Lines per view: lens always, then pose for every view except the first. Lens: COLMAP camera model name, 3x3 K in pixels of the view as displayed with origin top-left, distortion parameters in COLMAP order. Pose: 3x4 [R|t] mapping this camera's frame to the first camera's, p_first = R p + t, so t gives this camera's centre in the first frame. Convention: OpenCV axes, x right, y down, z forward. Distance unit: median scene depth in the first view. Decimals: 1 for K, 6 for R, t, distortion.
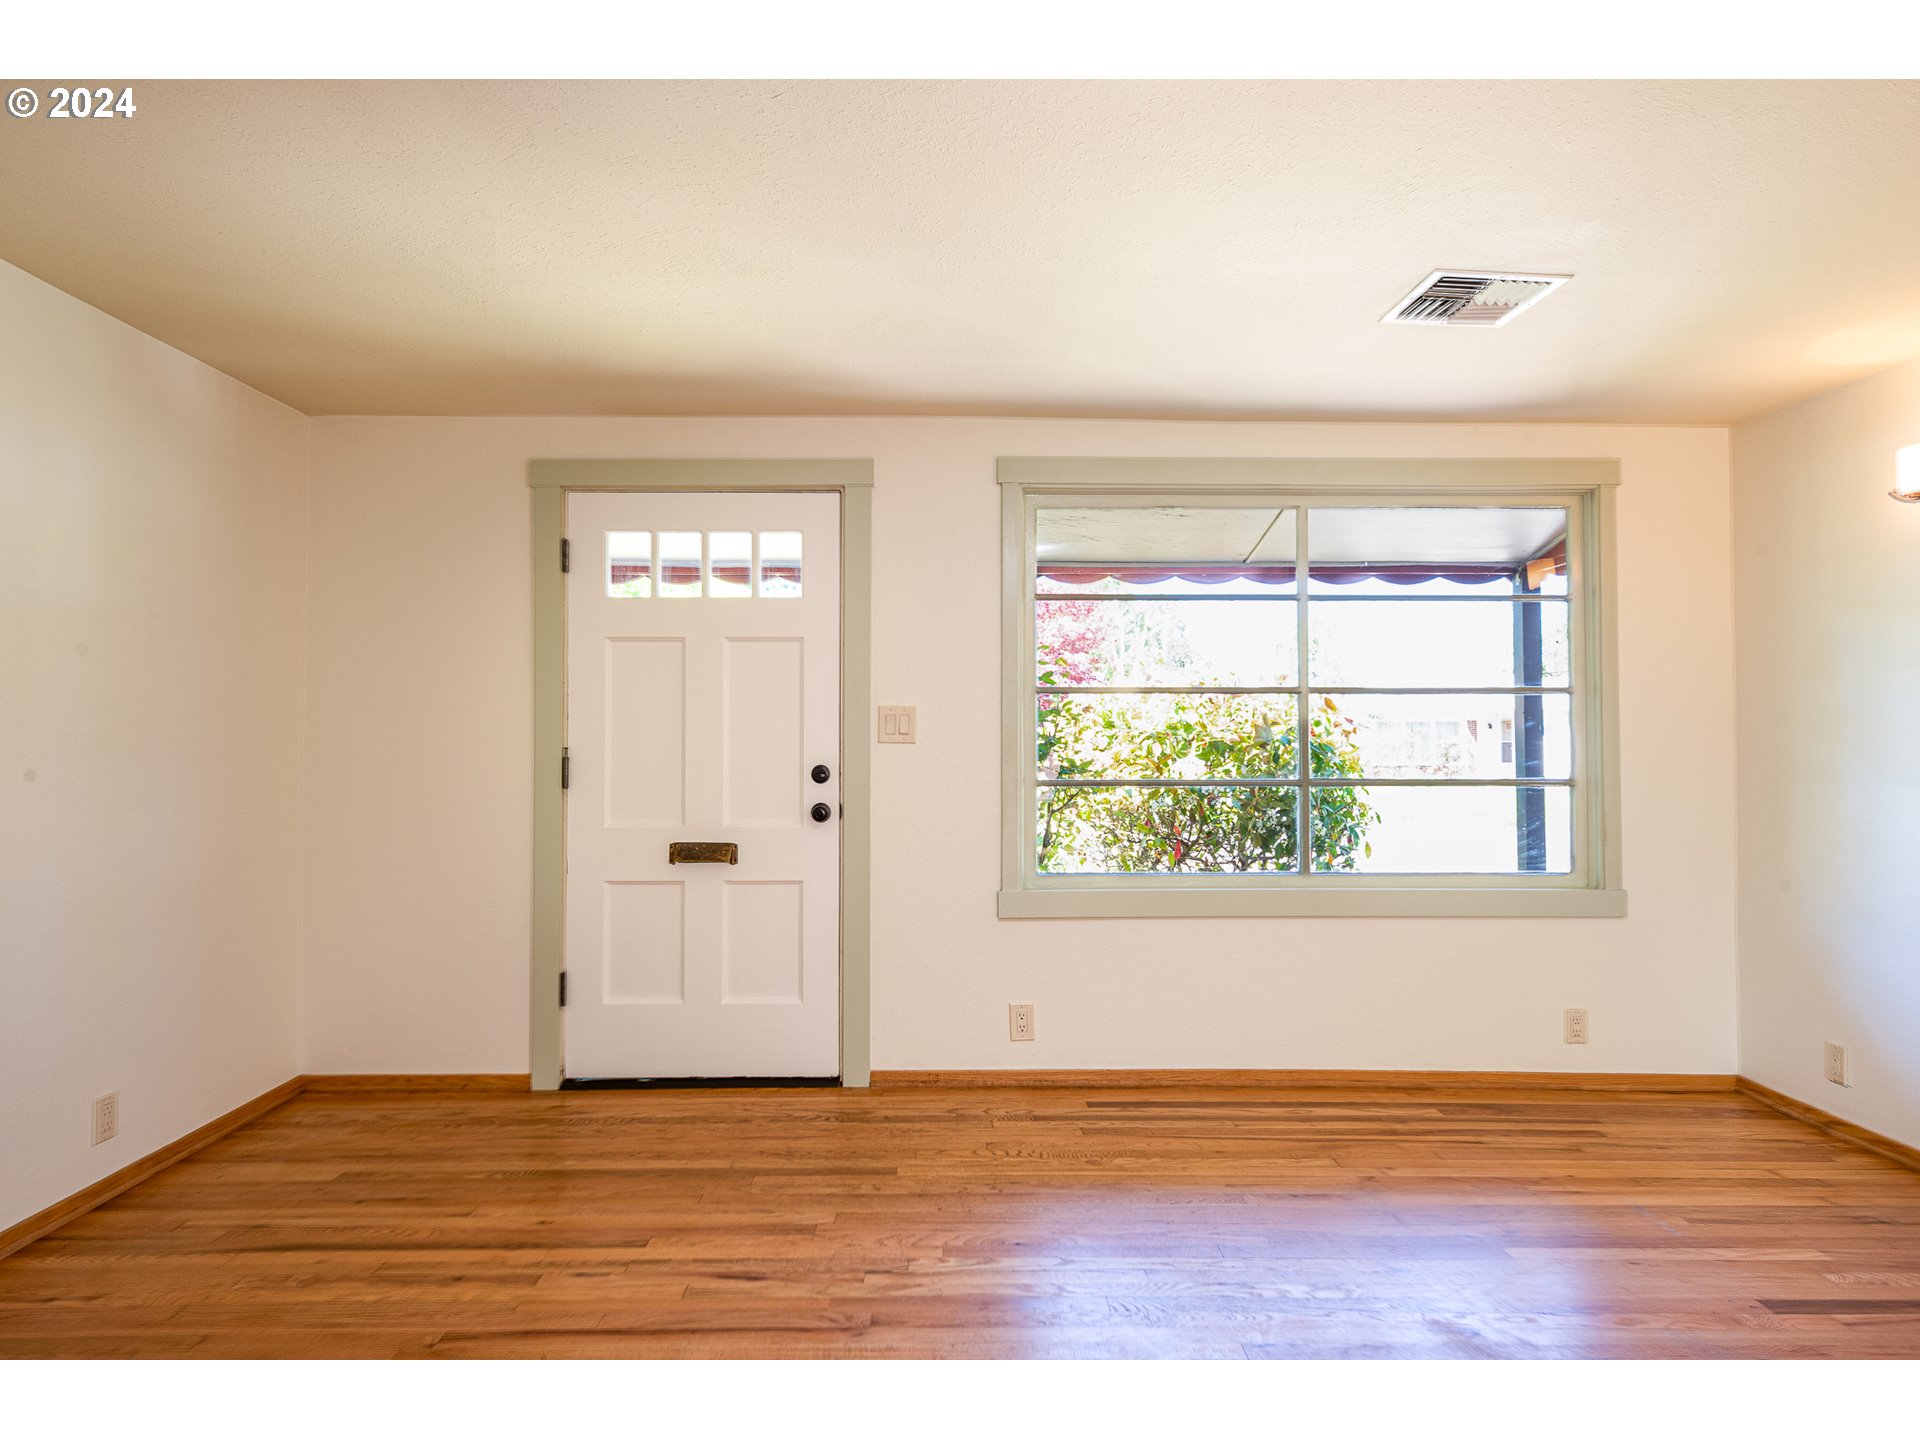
lens RADIAL K [[1204.8, 0, 988.4], [0, 1204.8, 725.8], [0, 0, 1]] dist [0.015366, -0.000163]
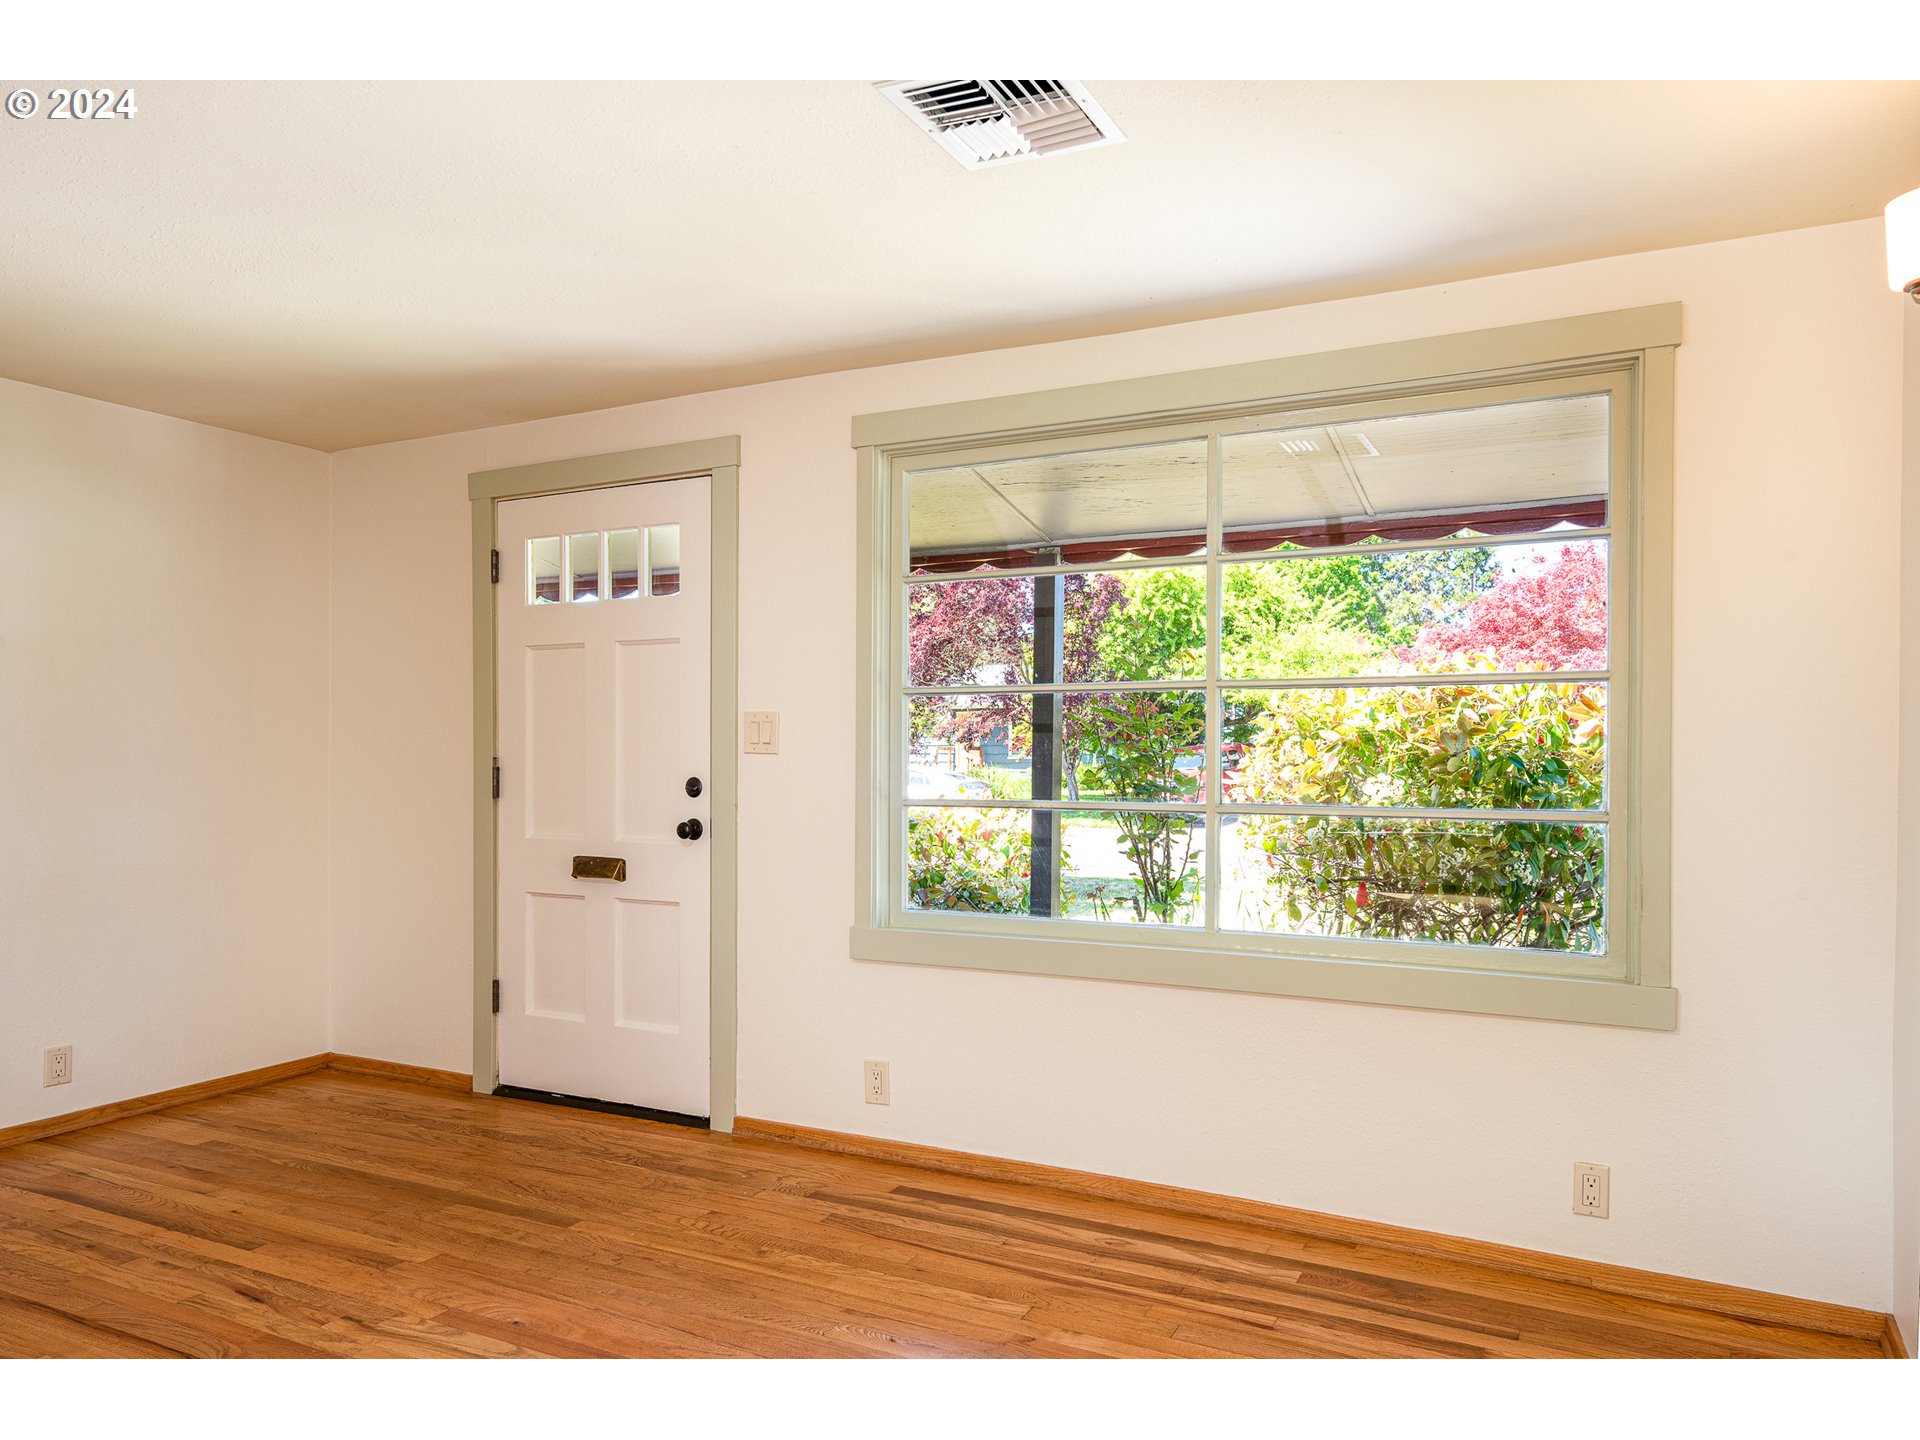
lens RADIAL K [[1329.2, 0, 959.5], [0, 1329.2, 769.5], [0, 0, 1]] dist [0.021125, -0.004593]
pose [[0.878835, 0.007310, -0.477070, 0.522501], [0.004826, 0.999695, 0.024208, 0.003041], [0.477102, -0.023577, 0.878532, 0.209382]]
